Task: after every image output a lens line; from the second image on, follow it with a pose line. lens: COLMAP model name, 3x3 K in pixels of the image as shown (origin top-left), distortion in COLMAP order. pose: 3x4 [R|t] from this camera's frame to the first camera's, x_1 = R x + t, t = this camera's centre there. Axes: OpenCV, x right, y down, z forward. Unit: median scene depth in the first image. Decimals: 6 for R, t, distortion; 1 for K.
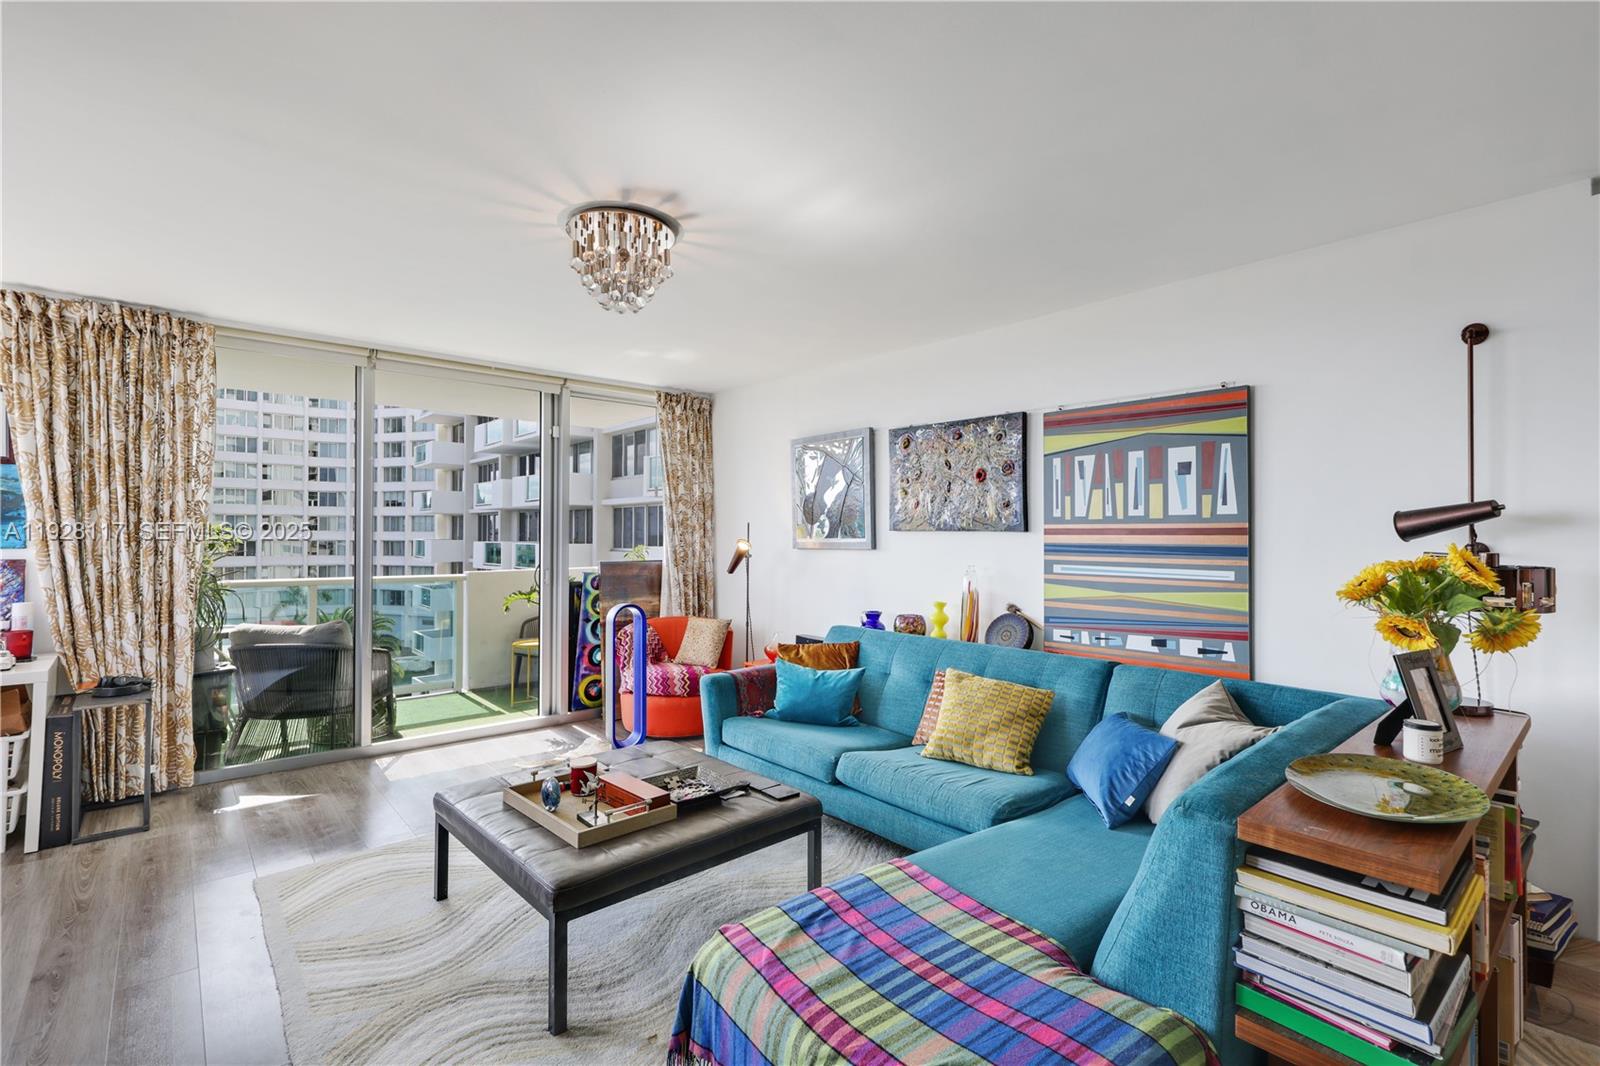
lens RADIAL K [[728.3, 0, 802.7], [0, 728.3, 538.0], [0, 0, 1]] dist [-0.000148, 0.000032]
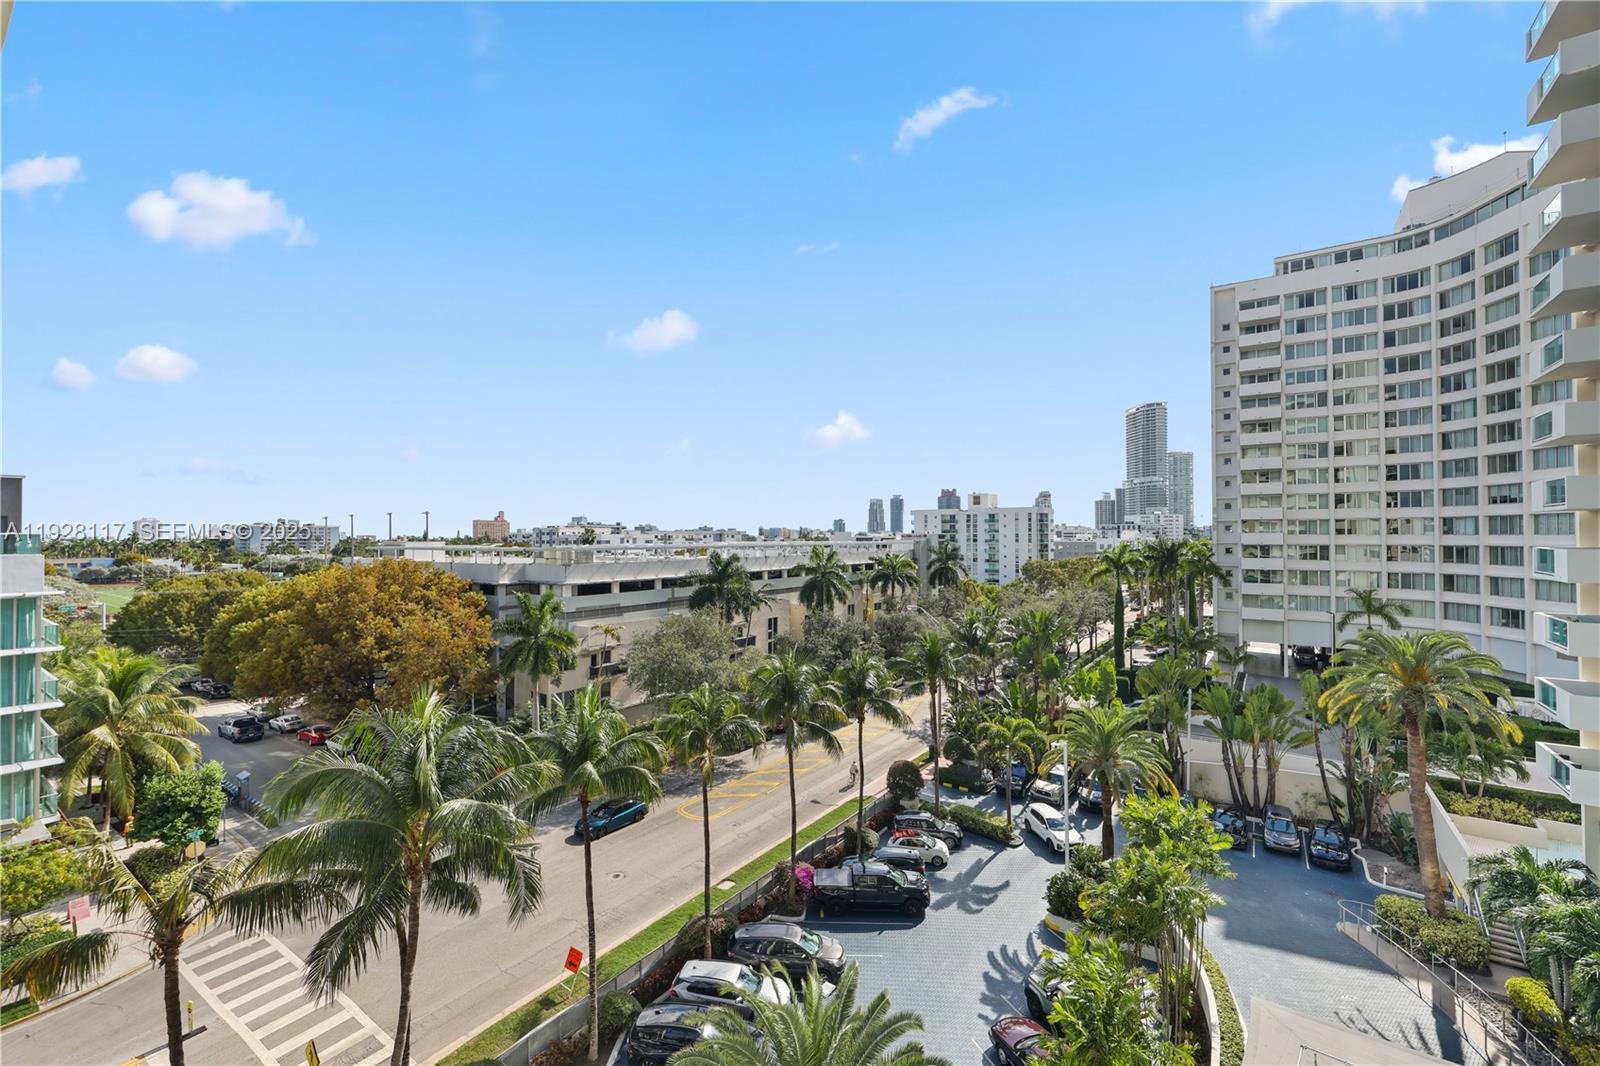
lens RADIAL K [[654.8, 0, 800.7], [0, 654.8, 530.5], [0, 0, 1]] dist [0.002040, -0.000567]
pose [[0.232610, -0.014302, -0.972465, -0.896697], [0.000138, 0.999892, -0.014673, -0.069091], [0.972570, 0.003279, 0.232587, 1.772450]]
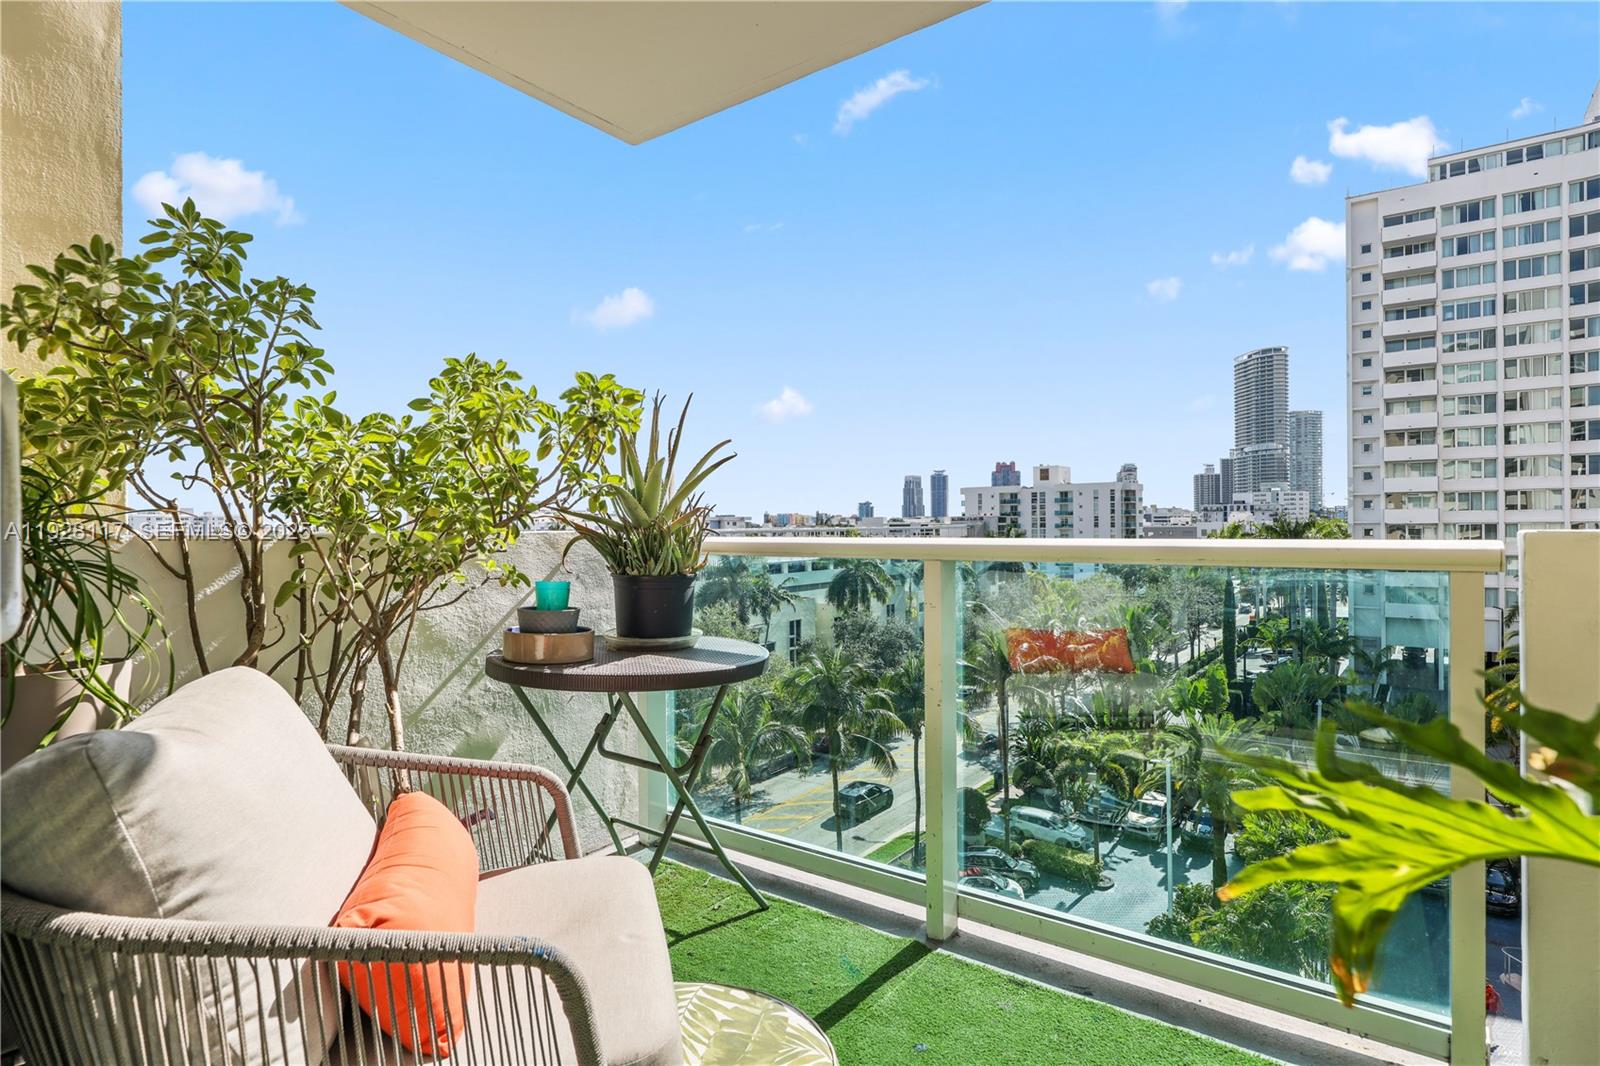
lens RADIAL K [[833.0, 0, 800.0], [0, 833.0, 533.0], [0, 0, 1]] dist [0.002322, -0.000618]
pose [[0.213727, 0.002002, -0.976891, -0.526627], [0.009149, 0.999950, 0.004051, 0.073234], [0.976851, -0.009803, 0.213698, 1.360145]]
